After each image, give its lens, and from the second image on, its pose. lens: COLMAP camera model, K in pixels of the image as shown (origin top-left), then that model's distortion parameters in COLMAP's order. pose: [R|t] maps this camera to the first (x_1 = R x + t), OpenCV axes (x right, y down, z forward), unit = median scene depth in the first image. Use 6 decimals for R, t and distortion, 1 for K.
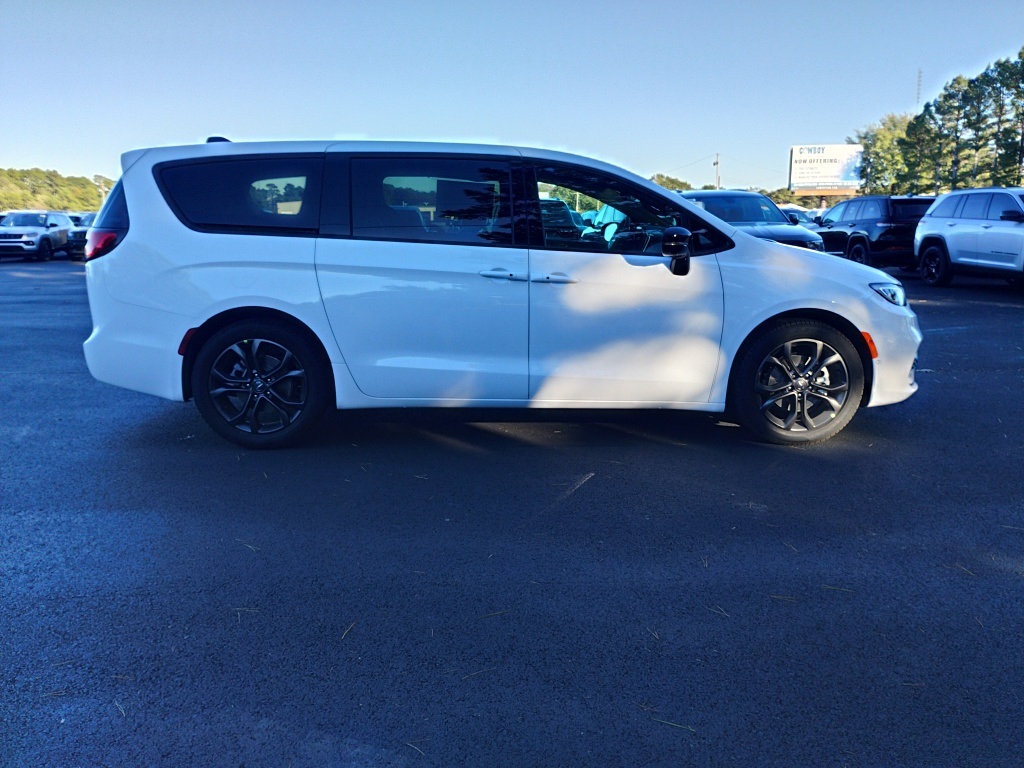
lens RADIAL K [[857.0, 0, 495.8], [0, 857.0, 383.2], [0, 0, 1]] dist [0.053662, -0.057367]
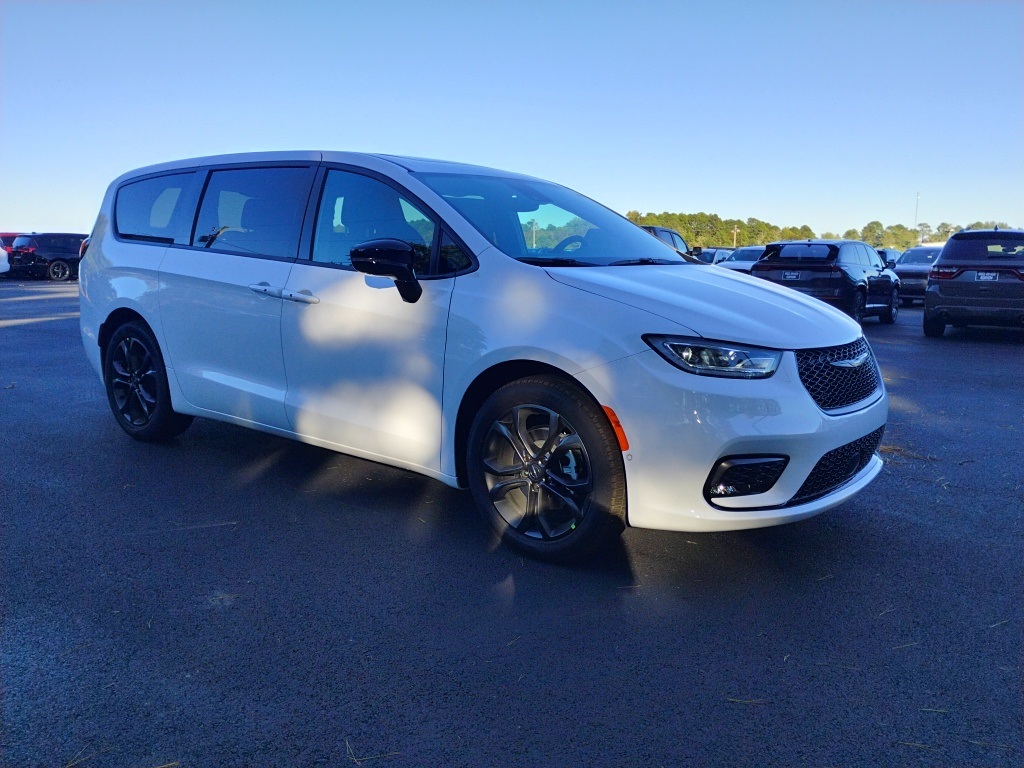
lens RADIAL K [[857.0, 0, 495.8], [0, 857.0, 383.2], [0, 0, 1]] dist [0.053662, -0.057367]
pose [[0.749898, 0.116109, -0.651284, 0.780972], [-0.146248, 0.989216, 0.007964, -0.069370], [0.645186, 0.089277, 0.758792, 0.457190]]
